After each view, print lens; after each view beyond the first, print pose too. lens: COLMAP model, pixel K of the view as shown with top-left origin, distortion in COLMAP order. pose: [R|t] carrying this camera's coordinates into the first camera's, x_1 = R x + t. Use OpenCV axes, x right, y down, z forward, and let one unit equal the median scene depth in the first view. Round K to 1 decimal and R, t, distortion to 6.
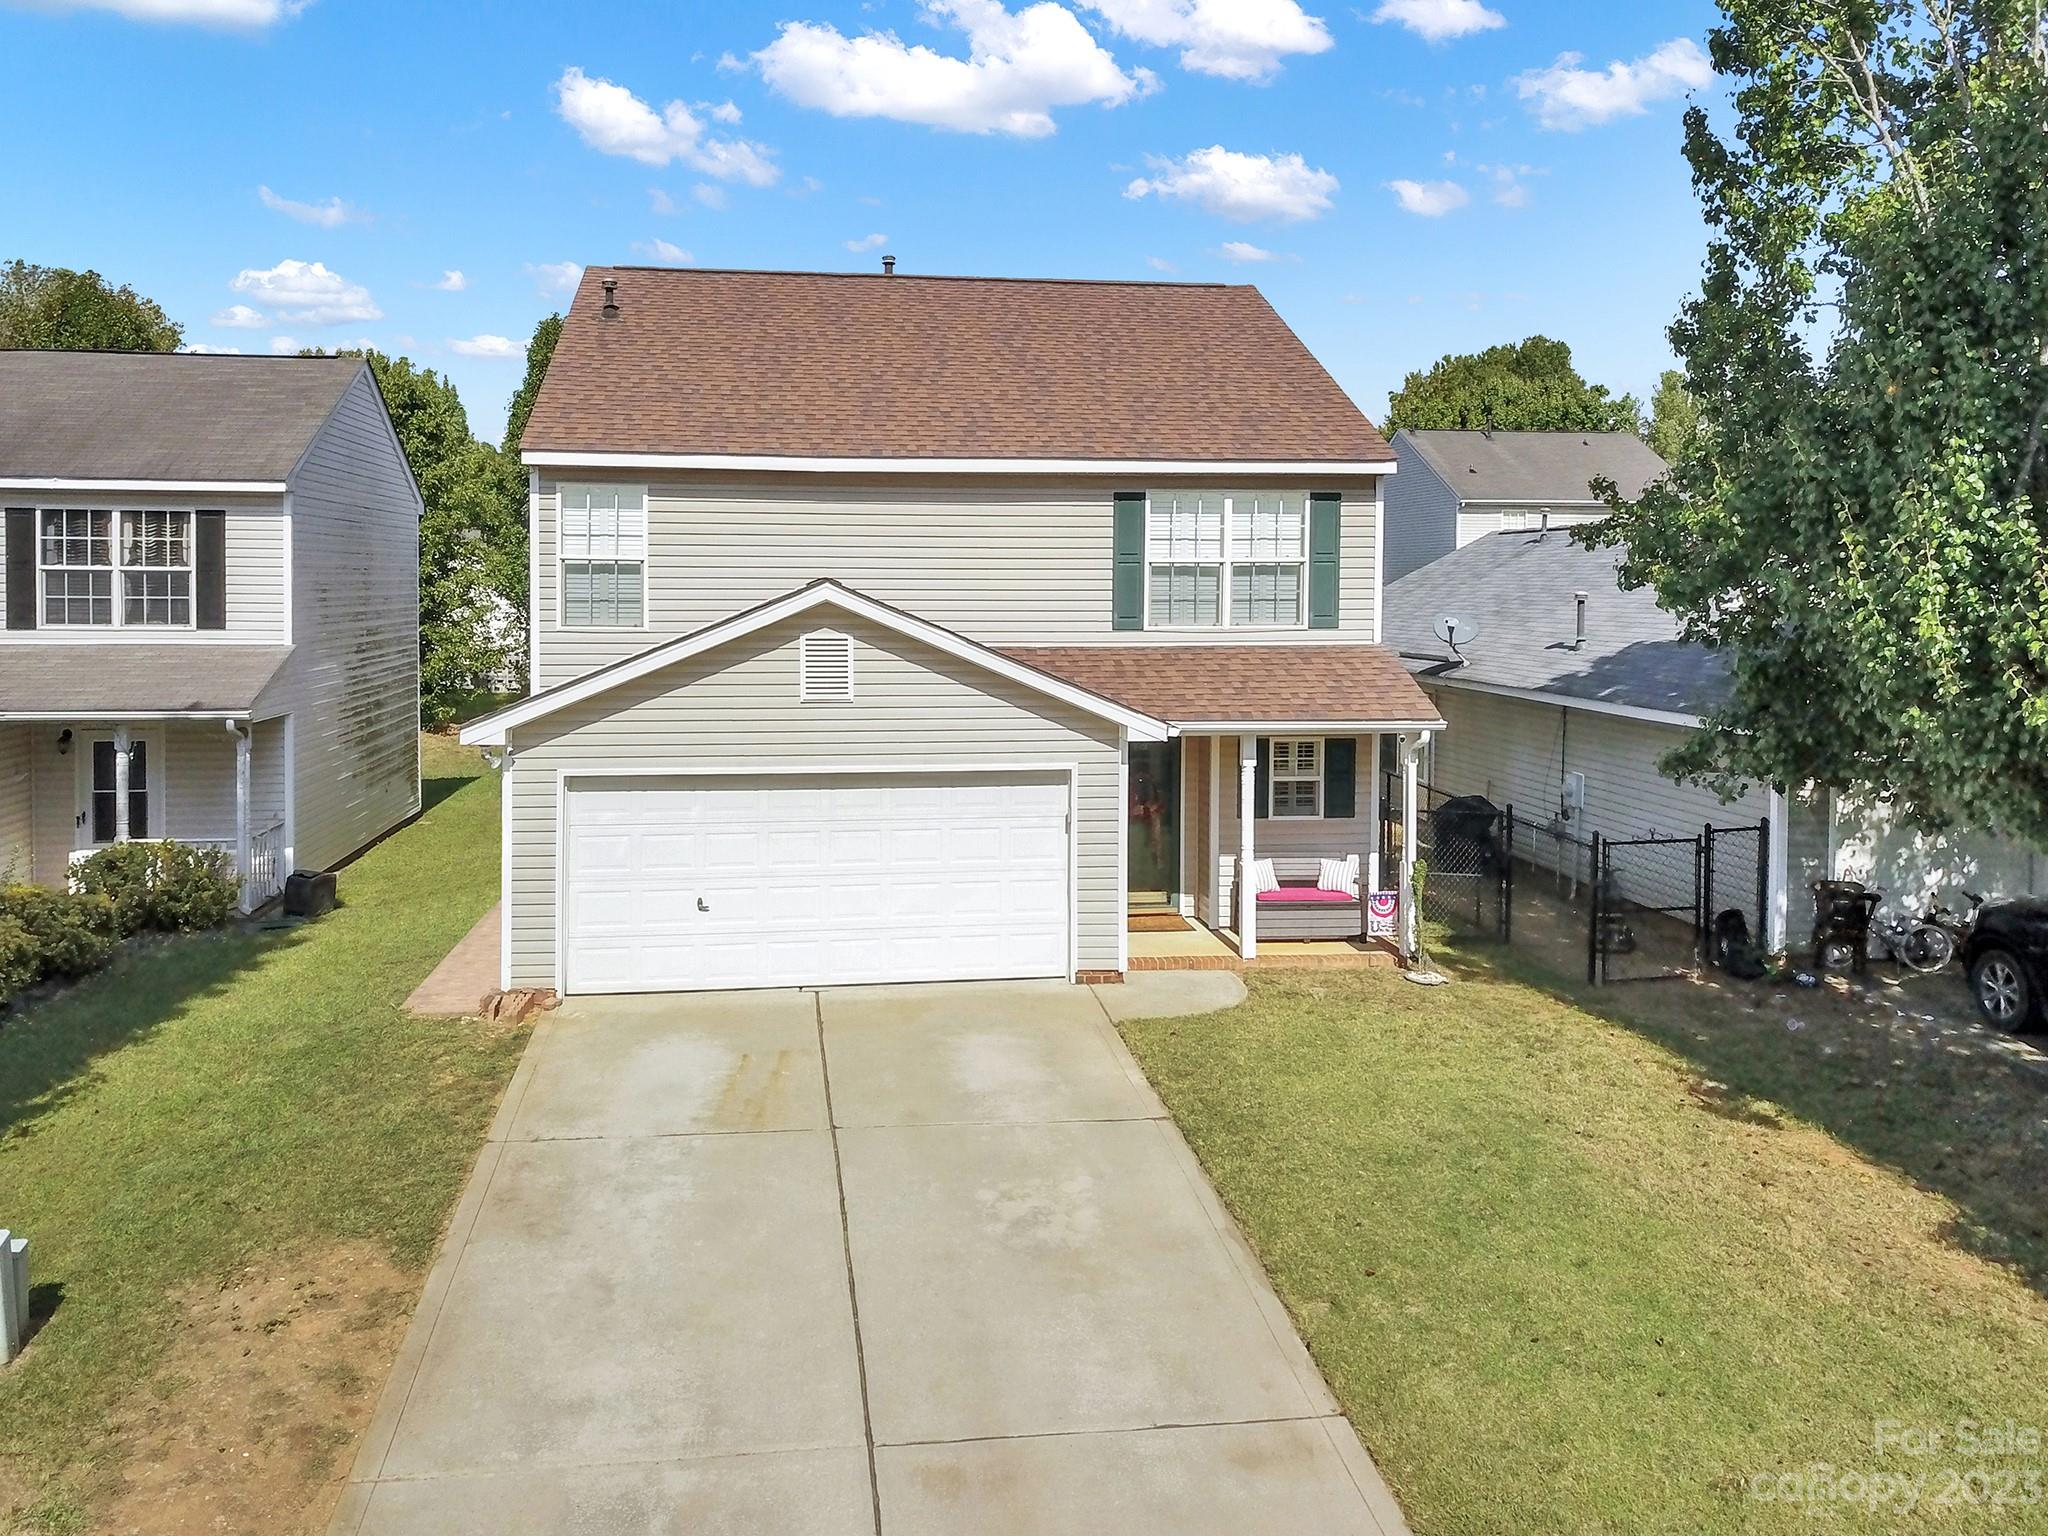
lens RADIAL K [[1650.6, 0, 1027.3], [0, 1650.6, 610.5], [0, 0, 1]] dist [-0.008997, -0.004149]
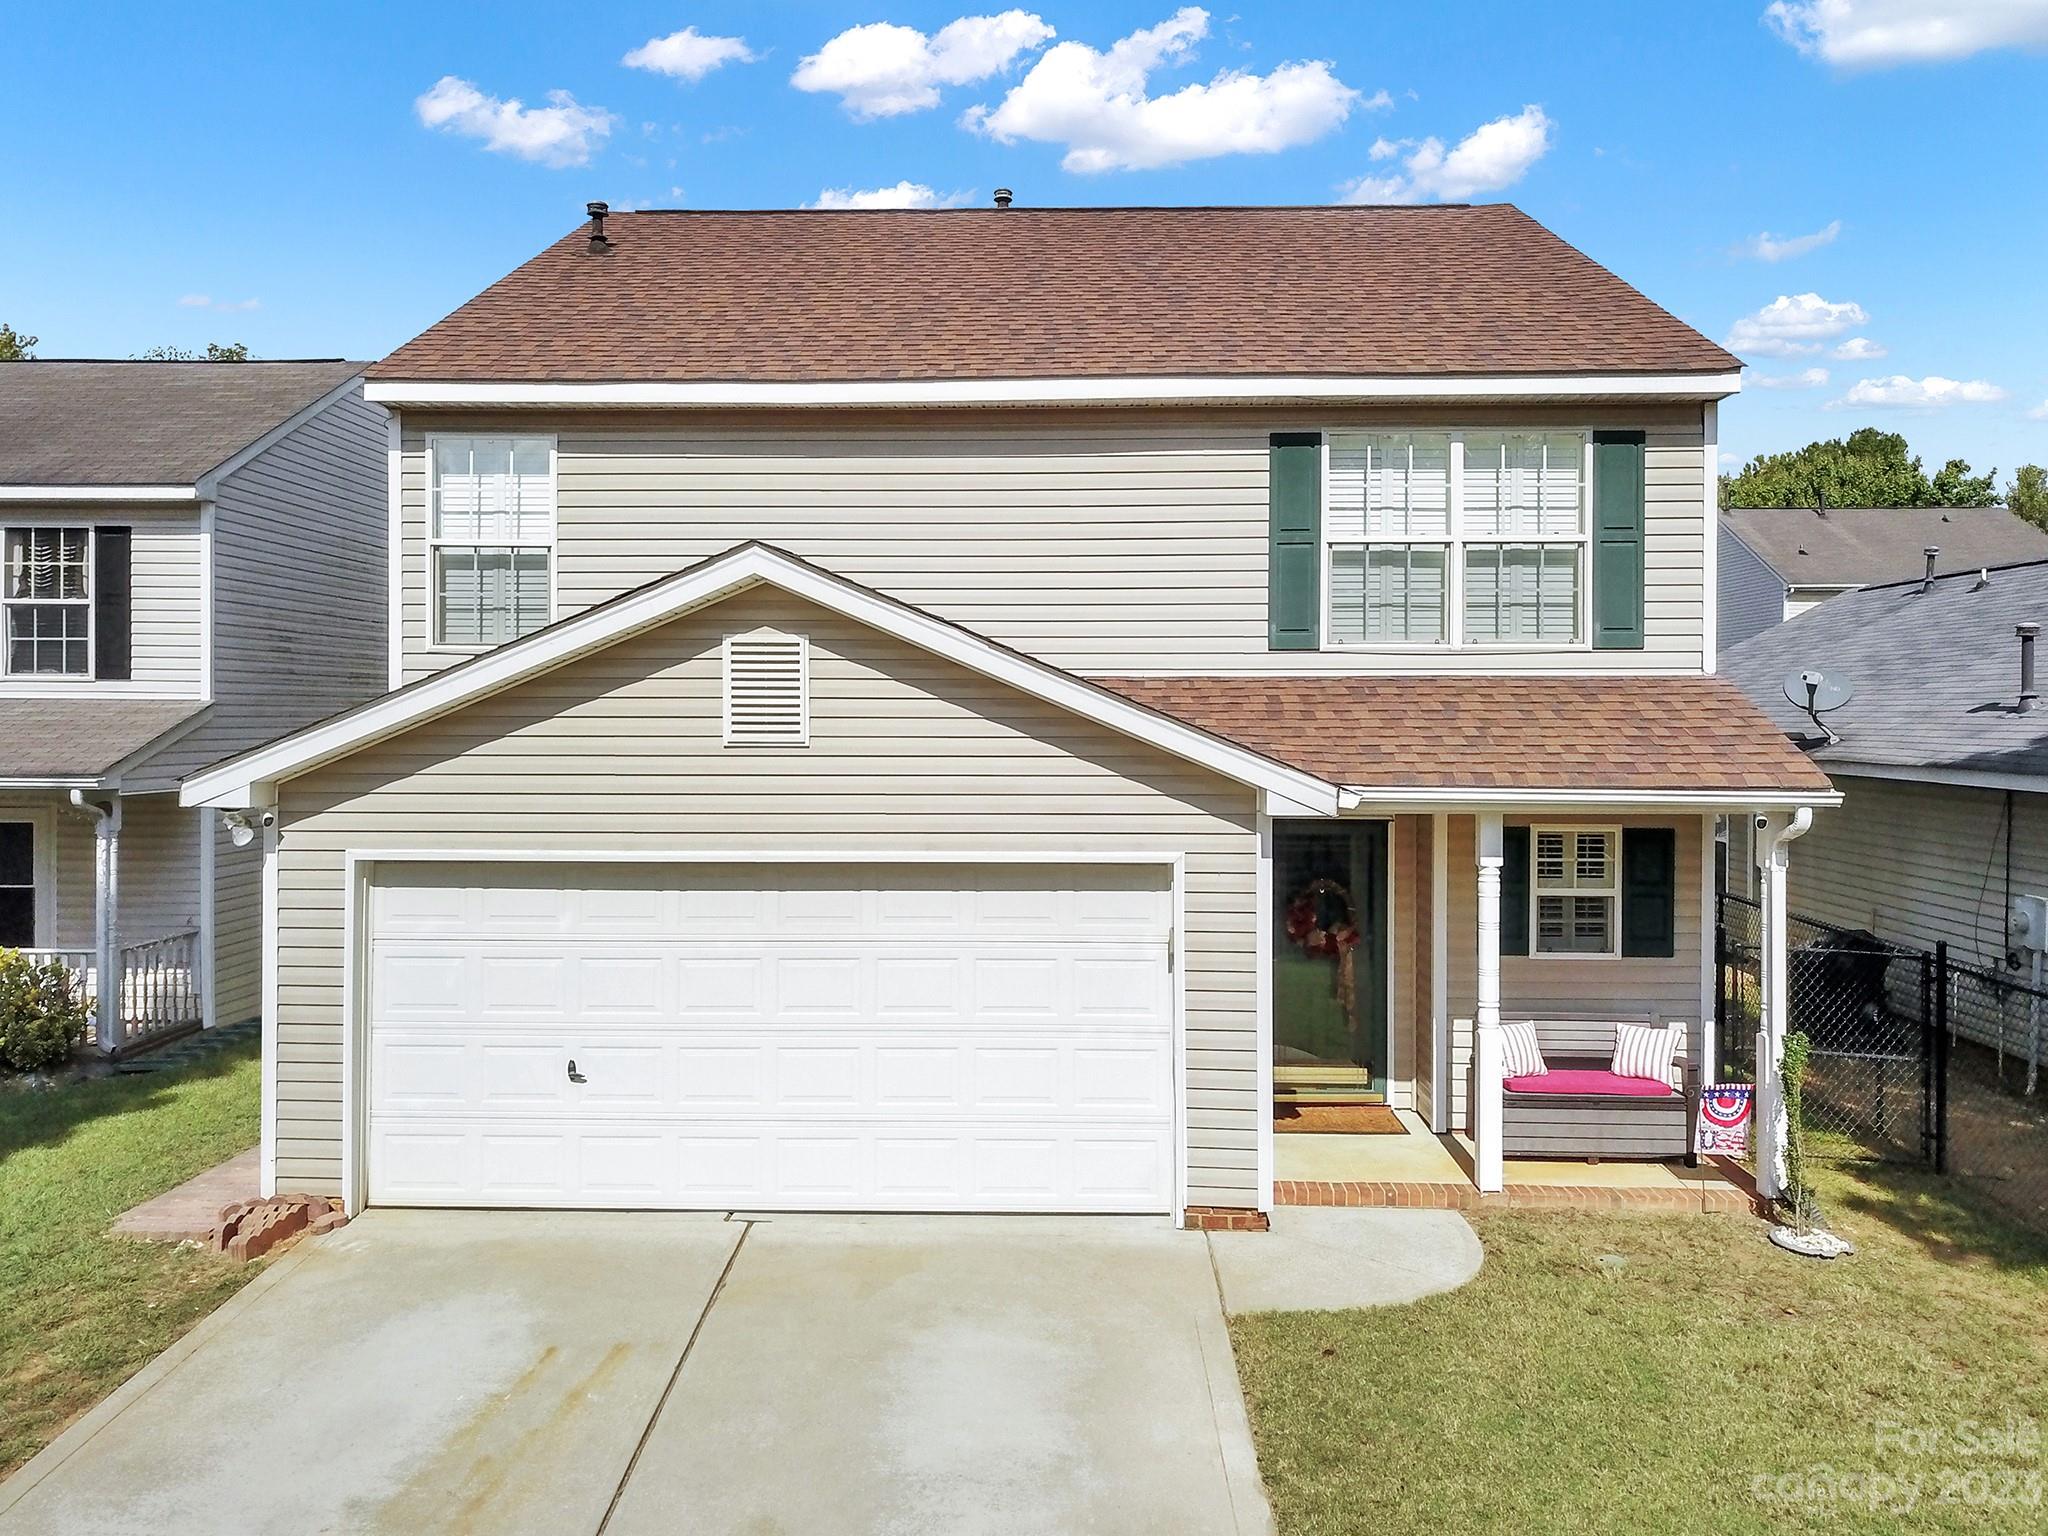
lens RADIAL K [[1636.8, 0, 1020.6], [0, 1636.8, 705.2], [0, 0, 1]] dist [-0.029254, 0.035243]
pose [[0.984707, -0.003585, -0.174182, 0.070039], [-0.000773, 0.999689, -0.024946, 0.050604], [0.174217, 0.024699, 0.984397, 0.385363]]
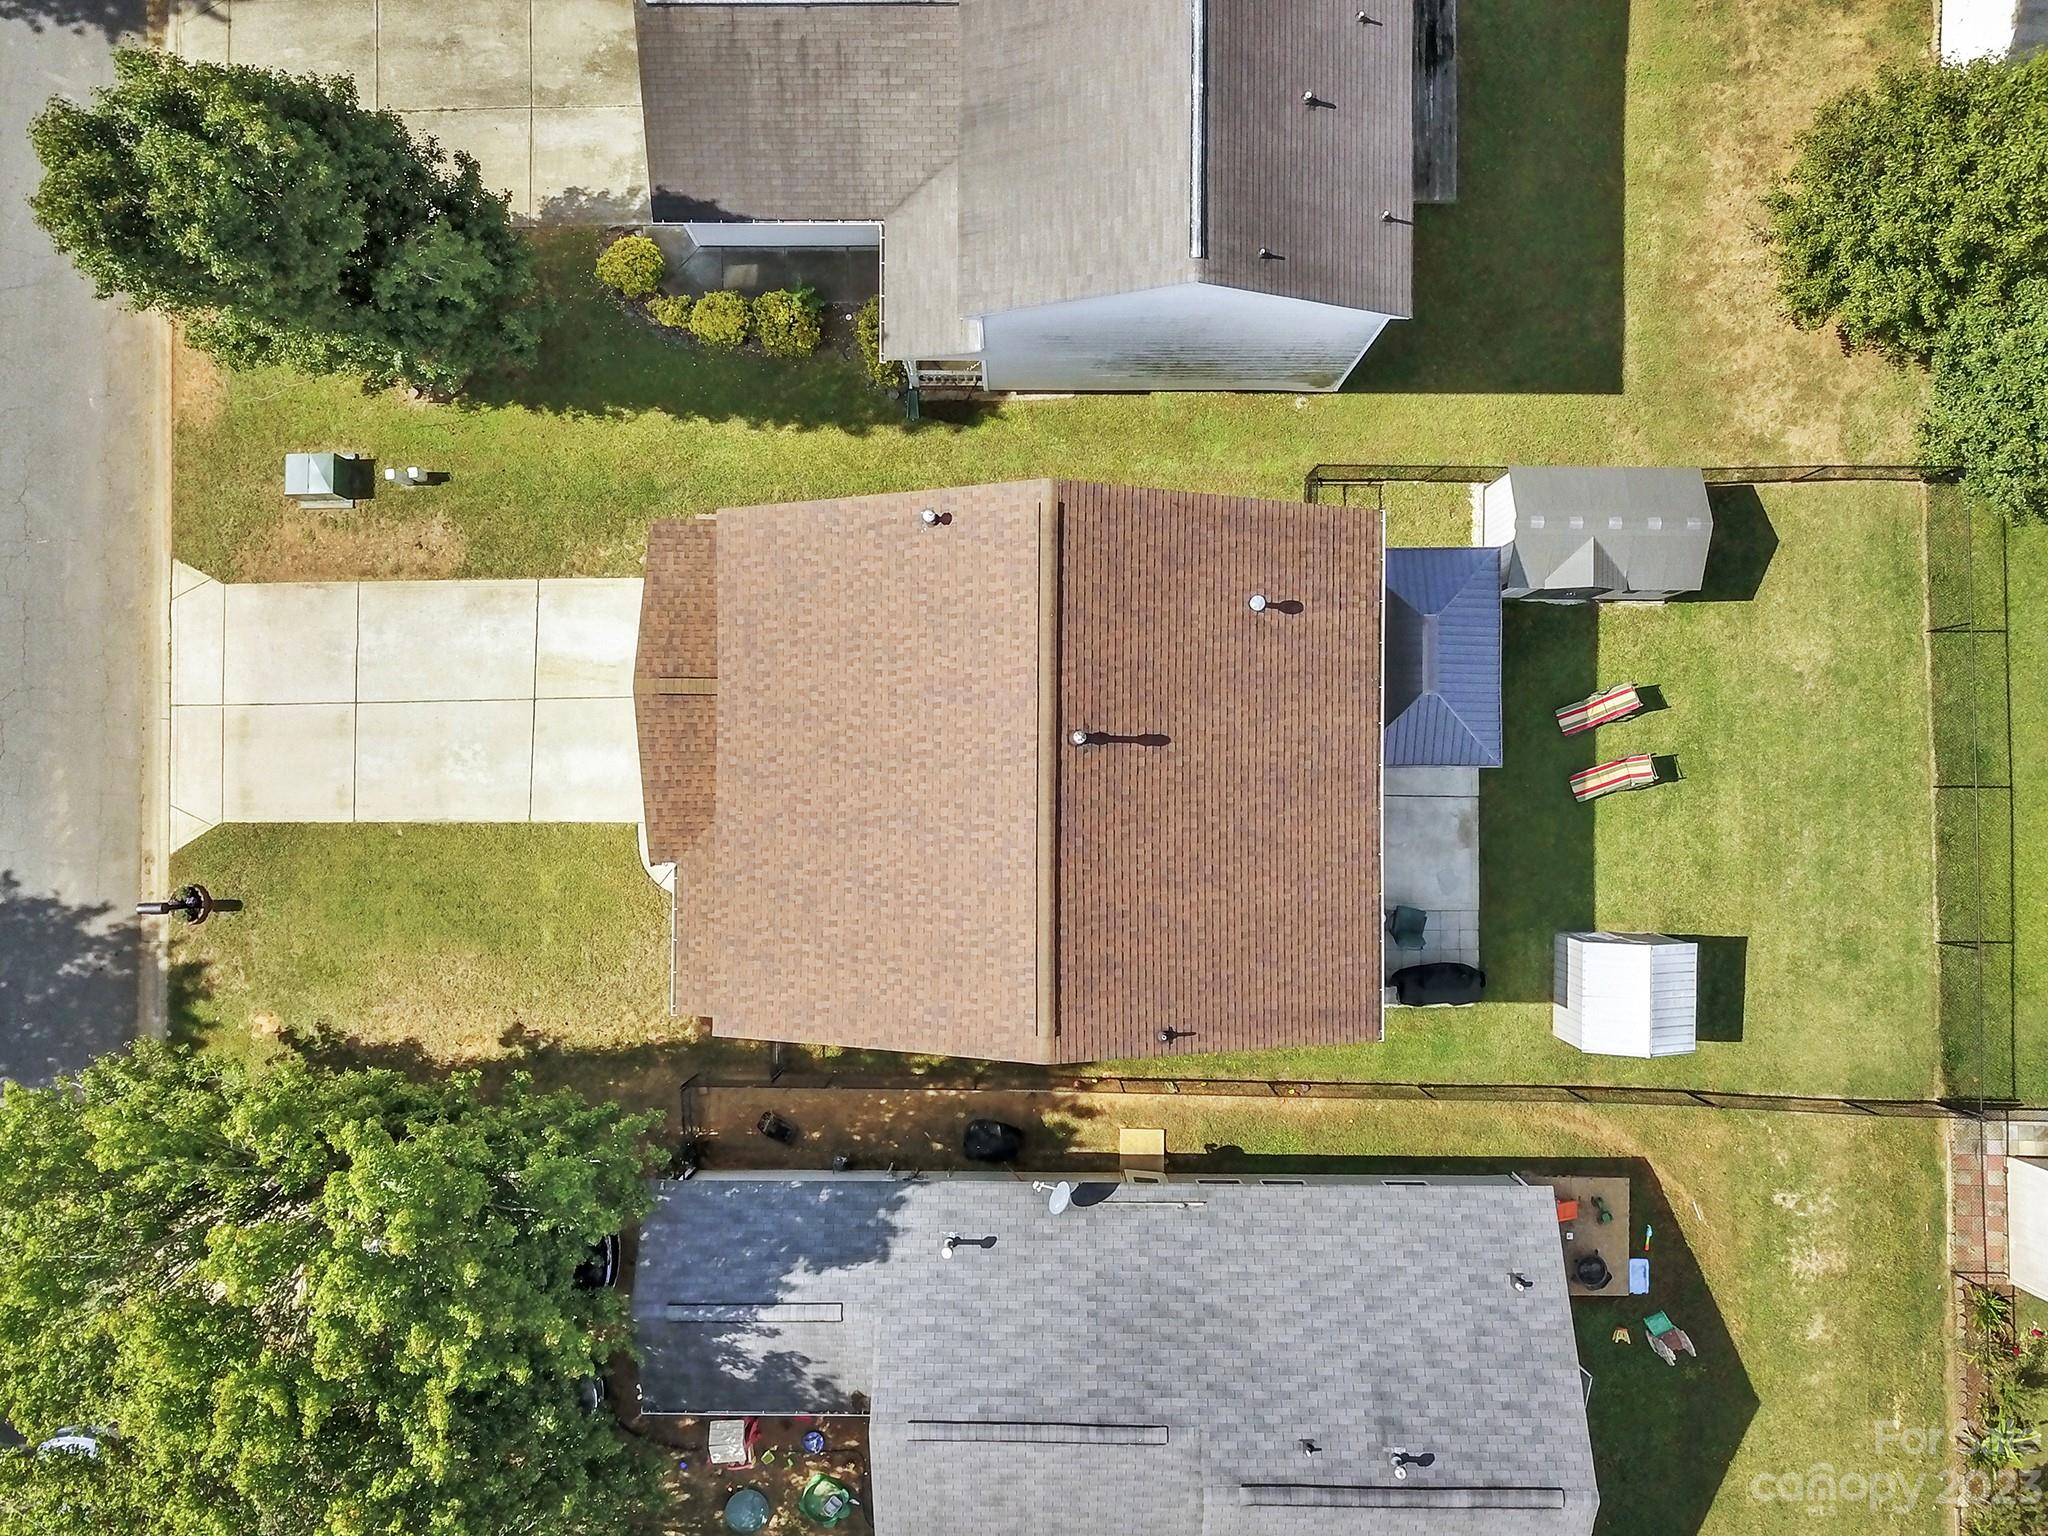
lens RADIAL K [[1616.2, 0, 1024.0], [0, 1616.2, 768.0], [0, 0, 1]] dist [0.012038, -0.007533]
pose [[-0.148881, 0.988623, -0.021421, -0.047418], [-0.020664, 0.018547, 0.999614, -1.780306], [0.988639, 0.149266, 0.017667, 1.297333]]
